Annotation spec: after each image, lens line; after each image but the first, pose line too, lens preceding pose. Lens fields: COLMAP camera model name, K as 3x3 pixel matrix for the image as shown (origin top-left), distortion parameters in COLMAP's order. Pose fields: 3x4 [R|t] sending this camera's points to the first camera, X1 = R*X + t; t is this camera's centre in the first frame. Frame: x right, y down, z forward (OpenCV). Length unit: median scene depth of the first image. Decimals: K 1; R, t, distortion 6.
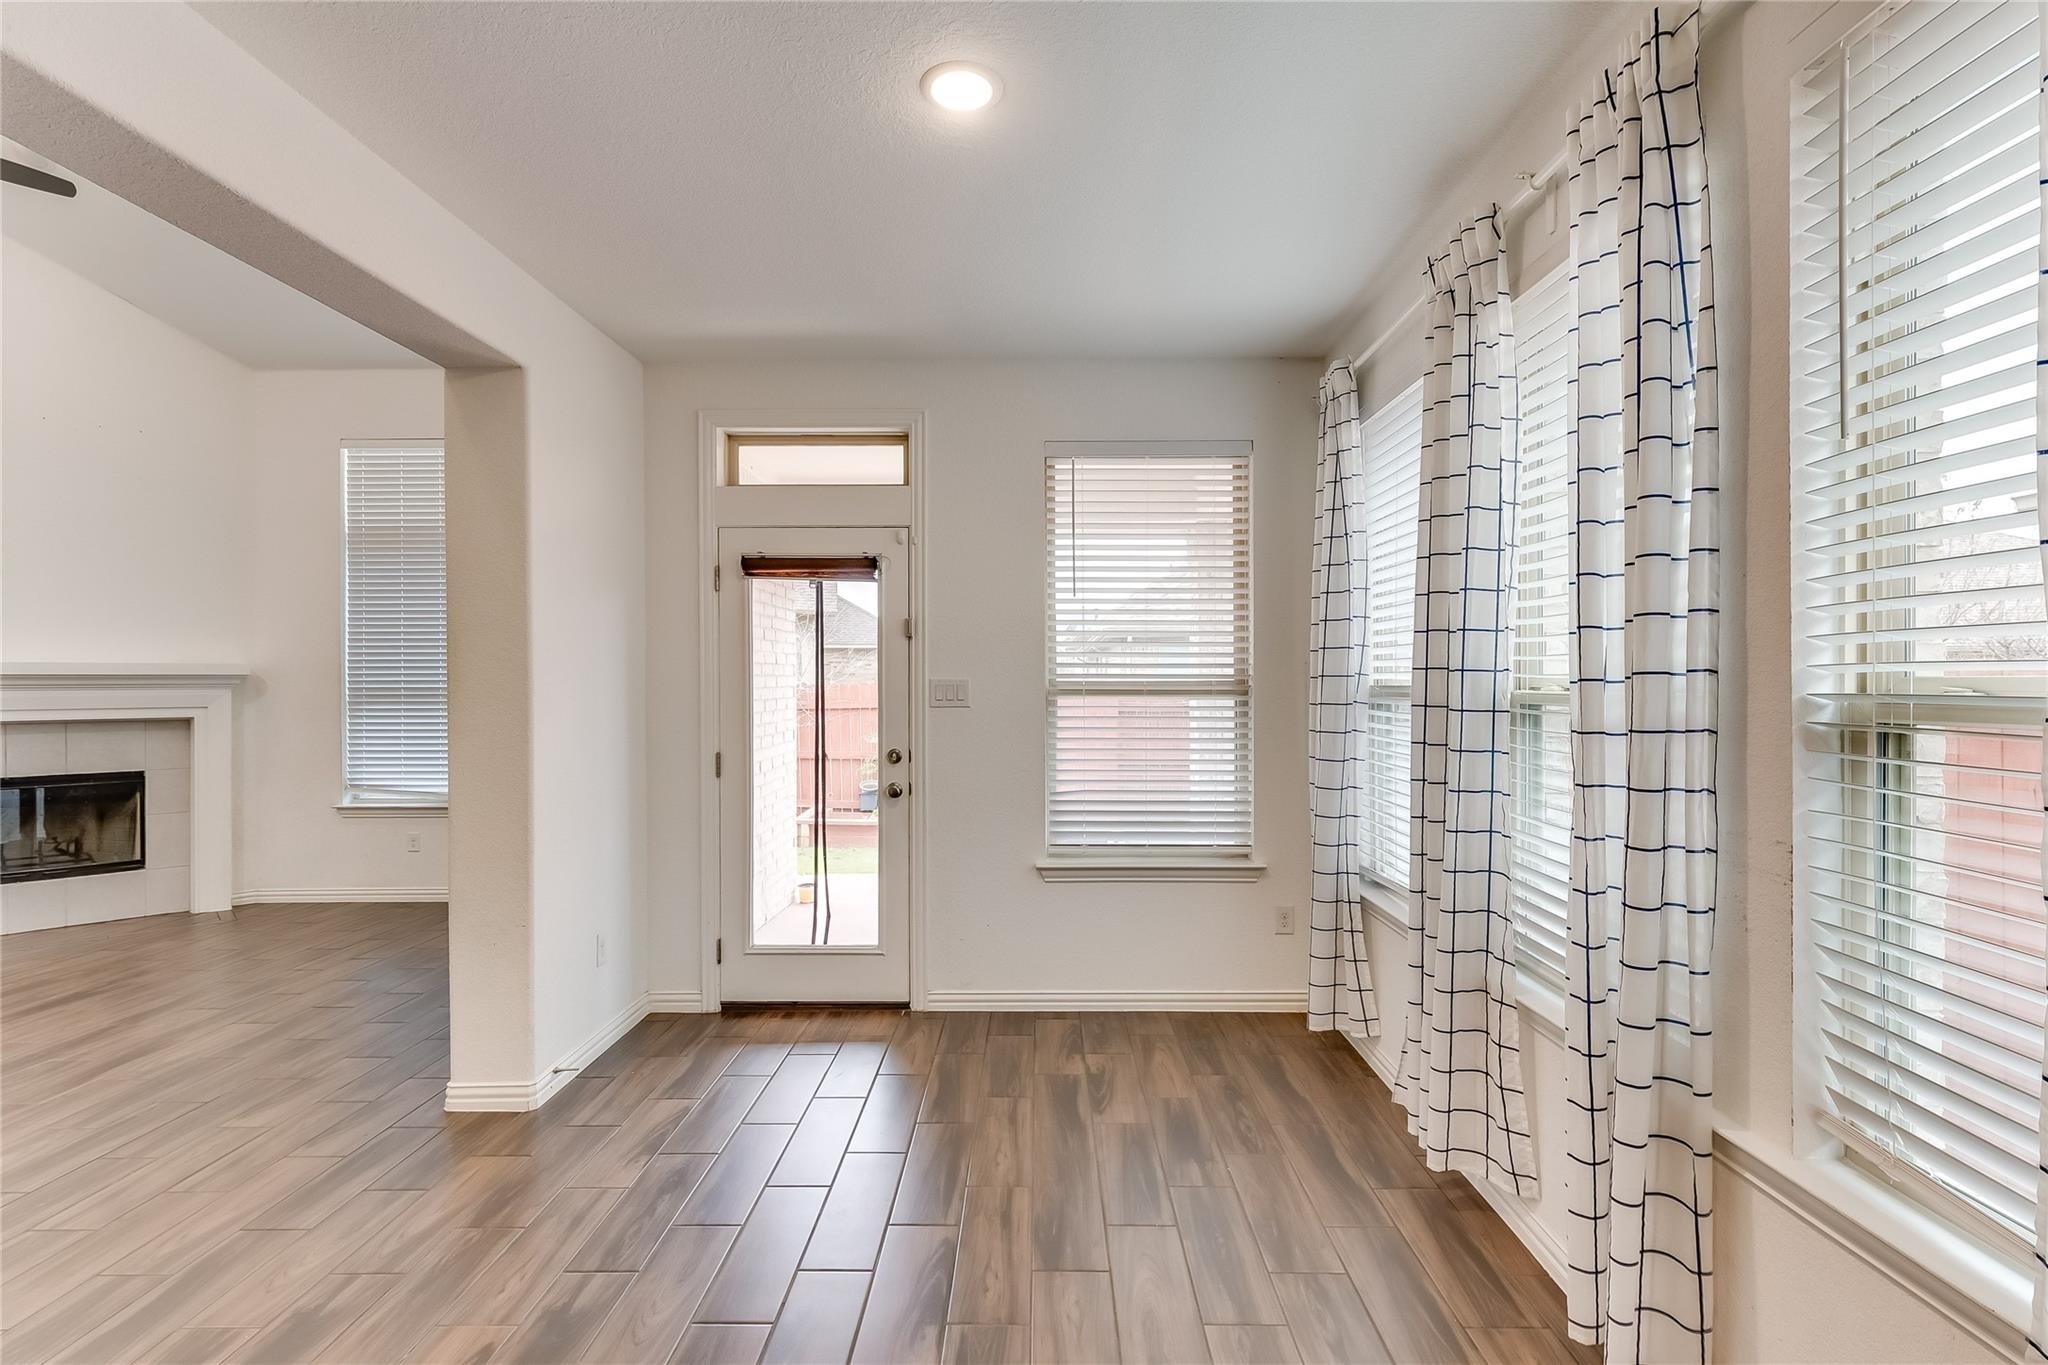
lens RADIAL K [[934.0, 0, 1031.4], [0, 934.0, 681.6], [0, 0, 1]] dist [0.009274, -0.003240]
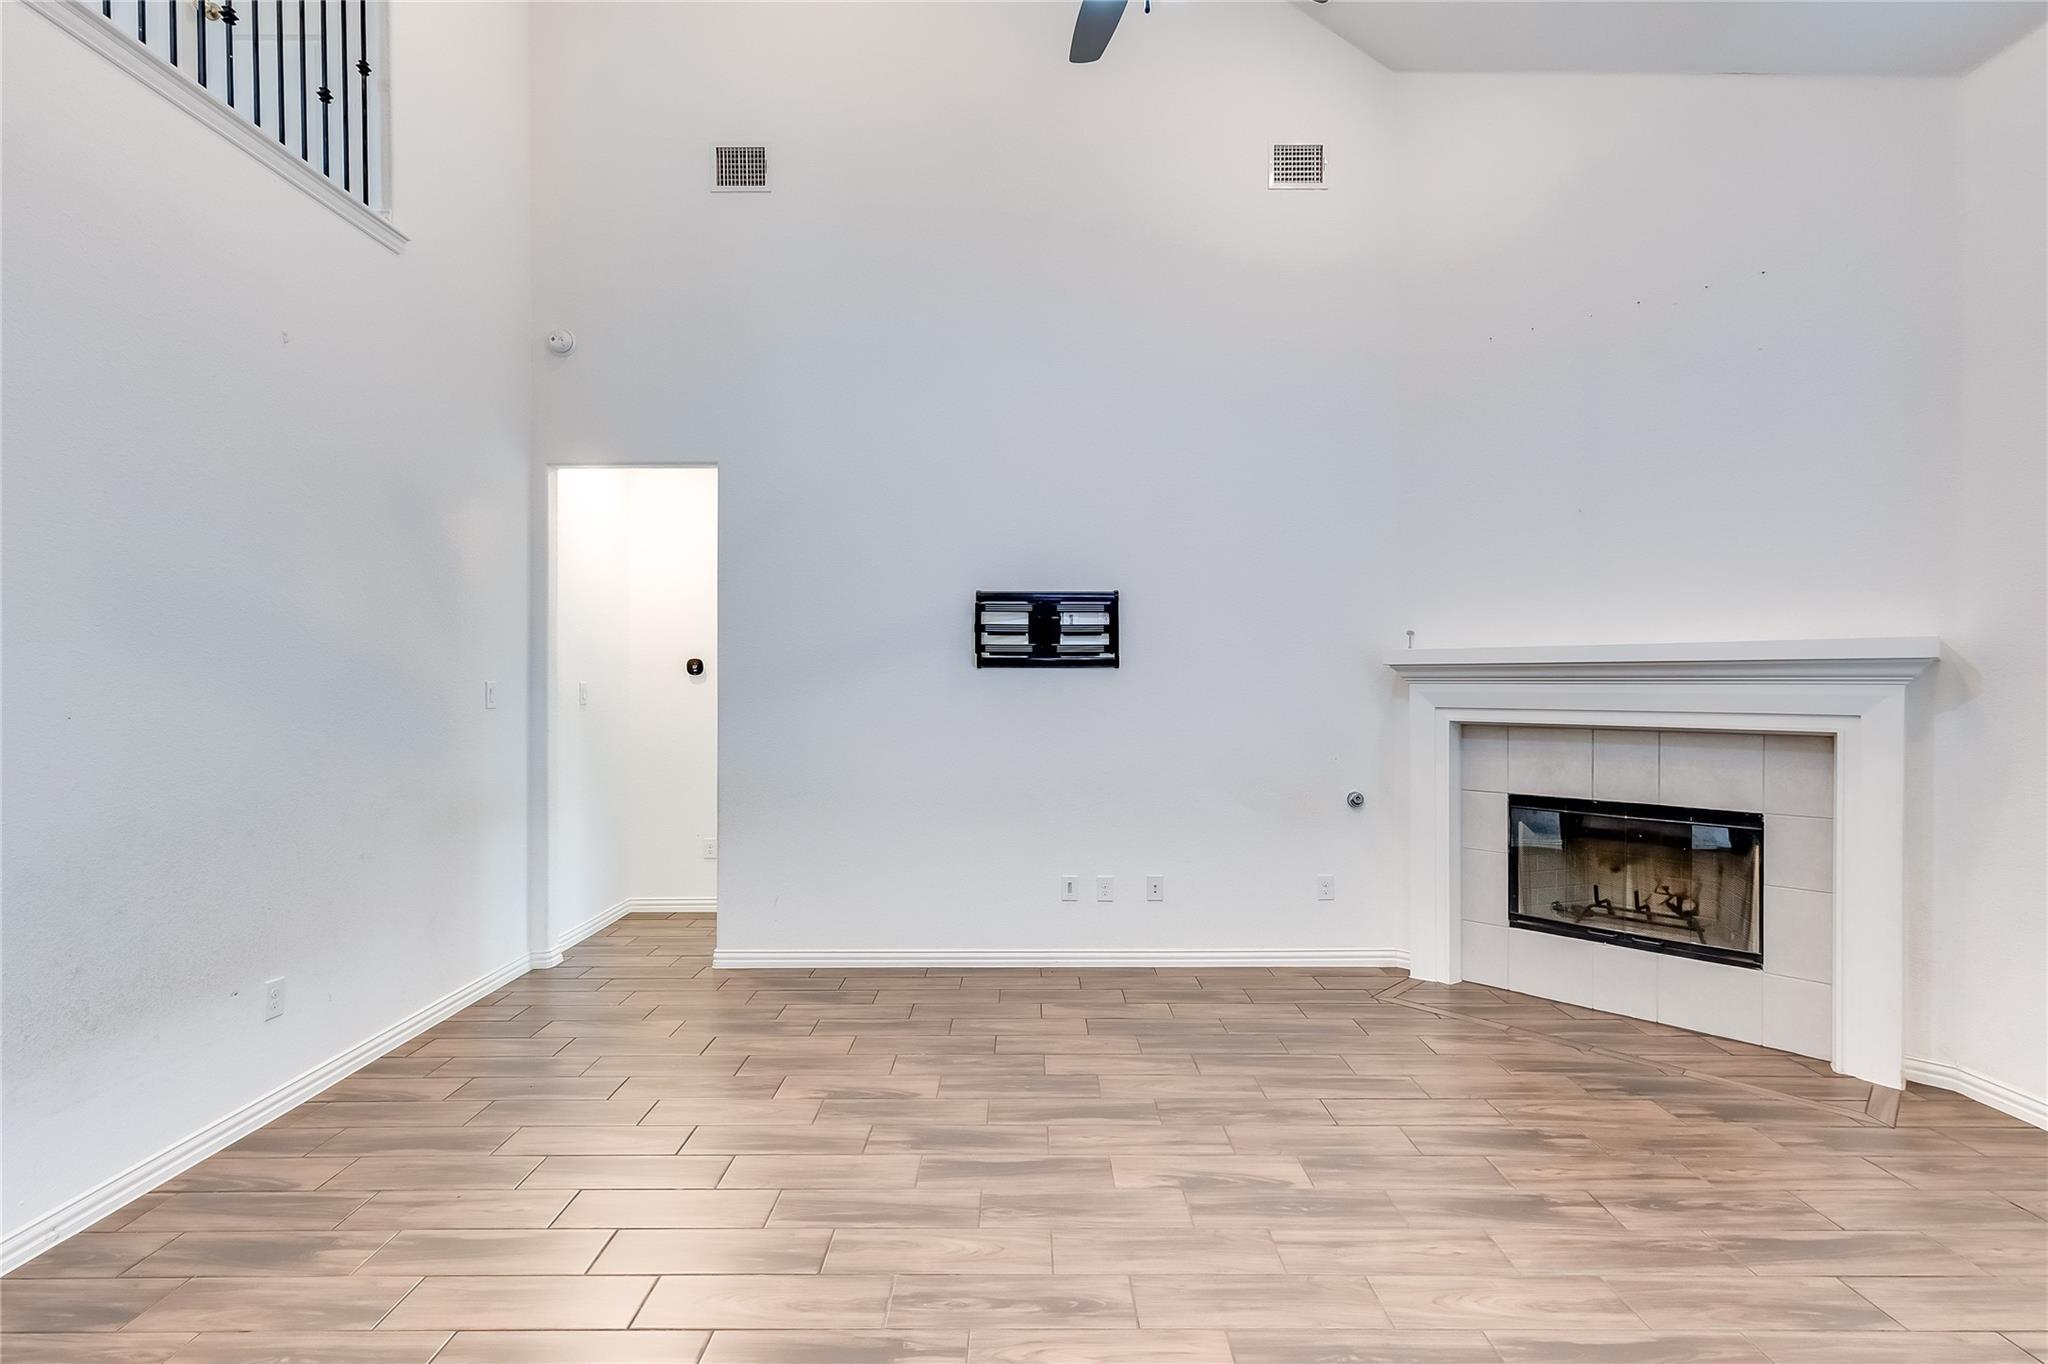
lens RADIAL K [[934.0, 0, 1022.1], [0, 934.0, 683.6], [0, 0, 1]] dist [0.009274, -0.003240]
pose [[0.004766, 0.009724, -0.999941, -0.474616], [0.003091, 0.999948, 0.009739, 0.000969], [0.999984, -0.003137, 0.004736, 0.740981]]
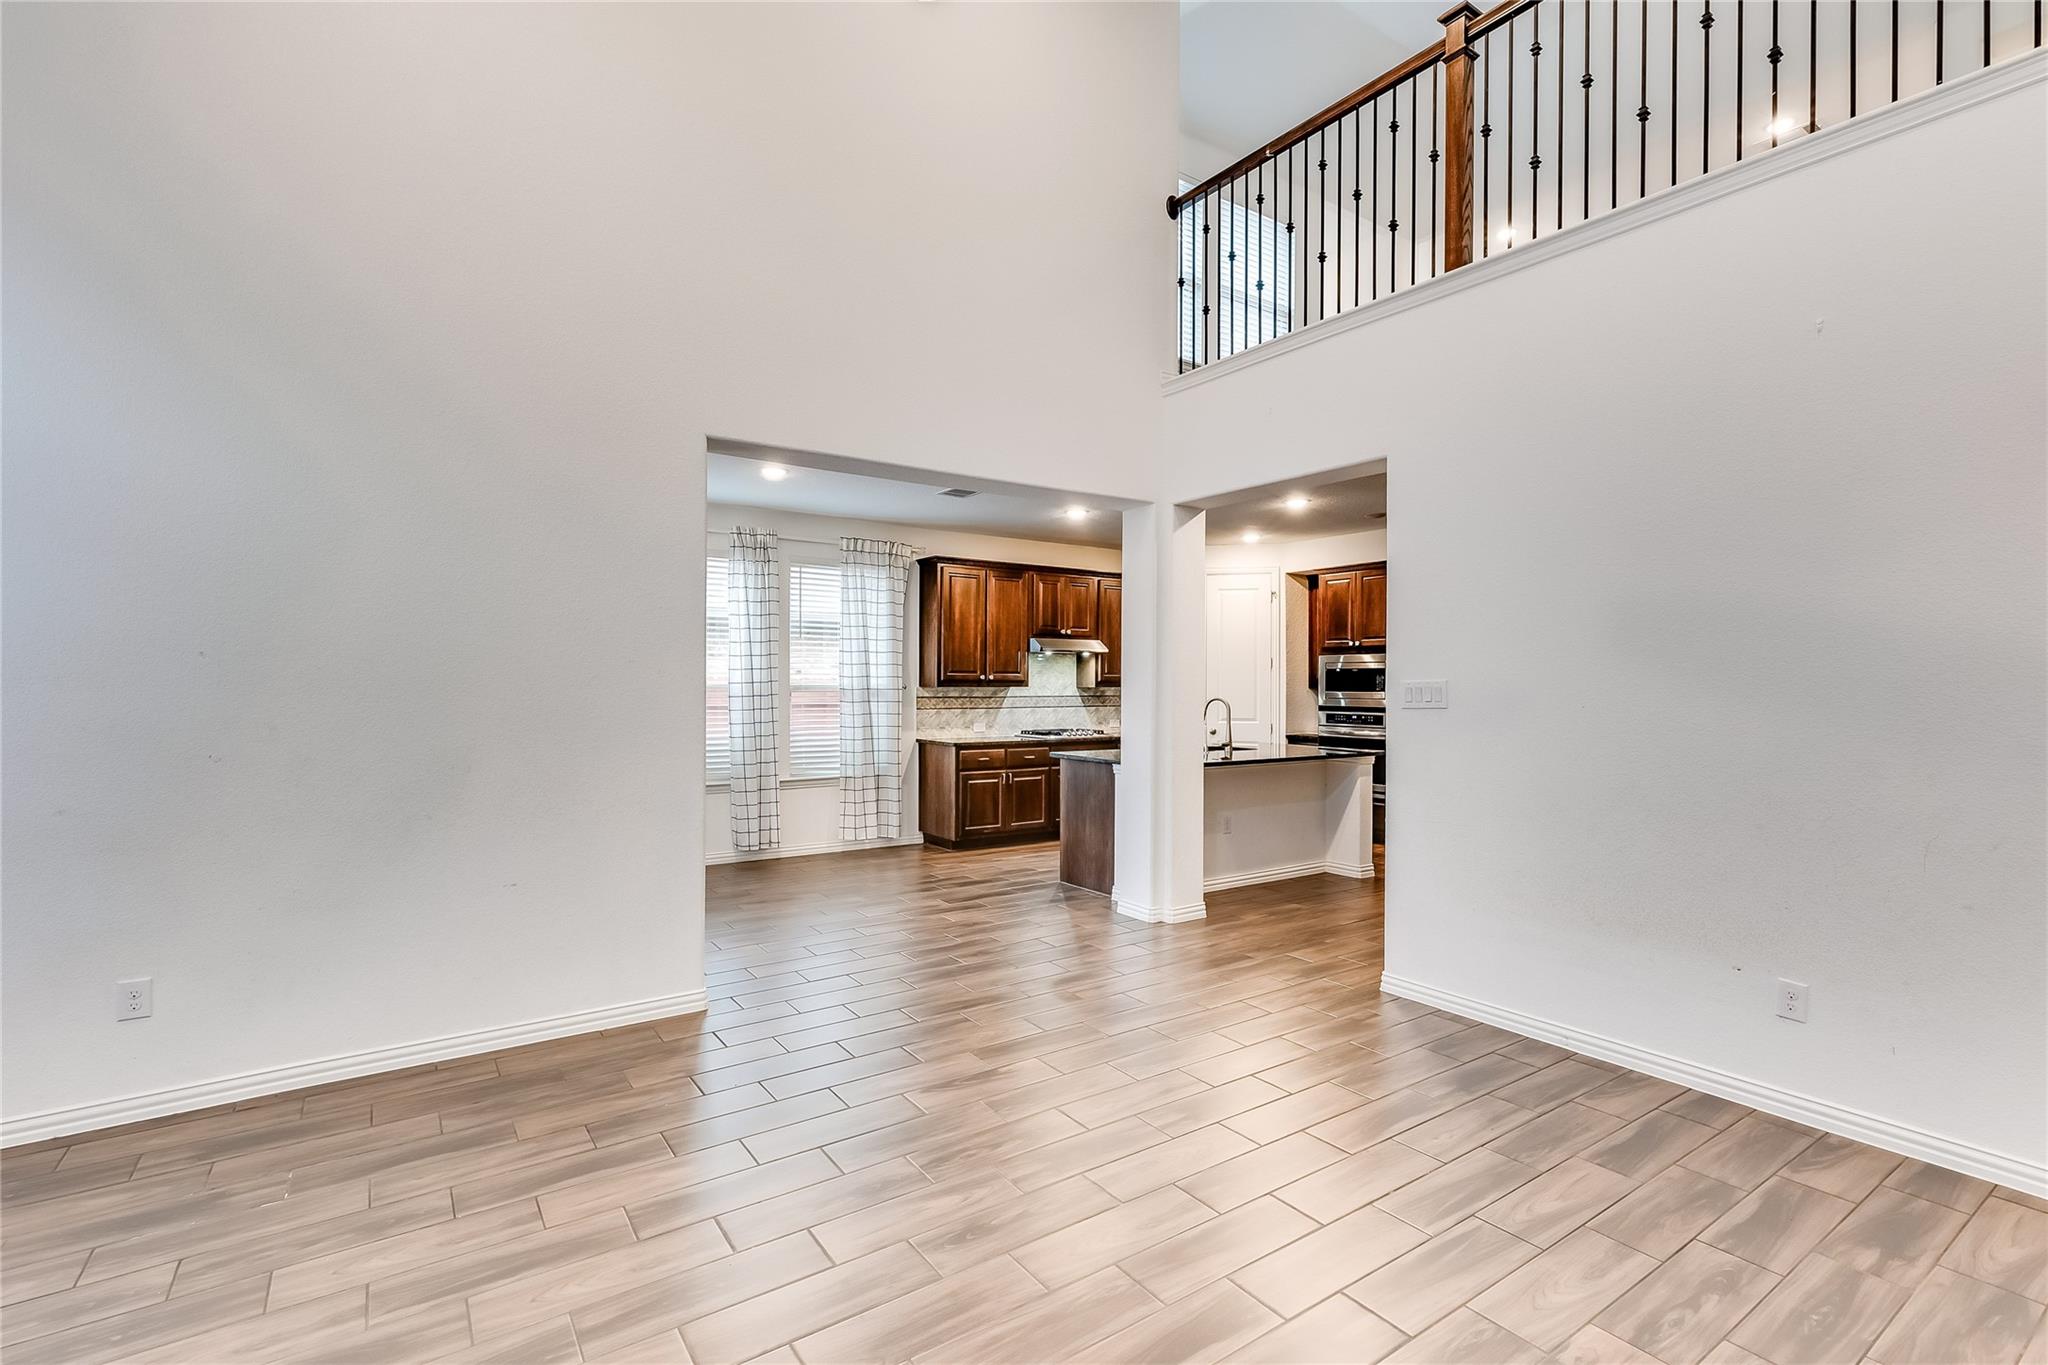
lens RADIAL K [[934.0, 0, 1014.9], [0, 934.0, 685.7], [0, 0, 1]] dist [0.009274, -0.003240]
pose [[-0.566388, 0.002020, 0.824136, -1.530462], [-0.001304, 0.999994, -0.003347, 0.011469], [-0.824137, -0.002970, -0.566382, 1.092407]]
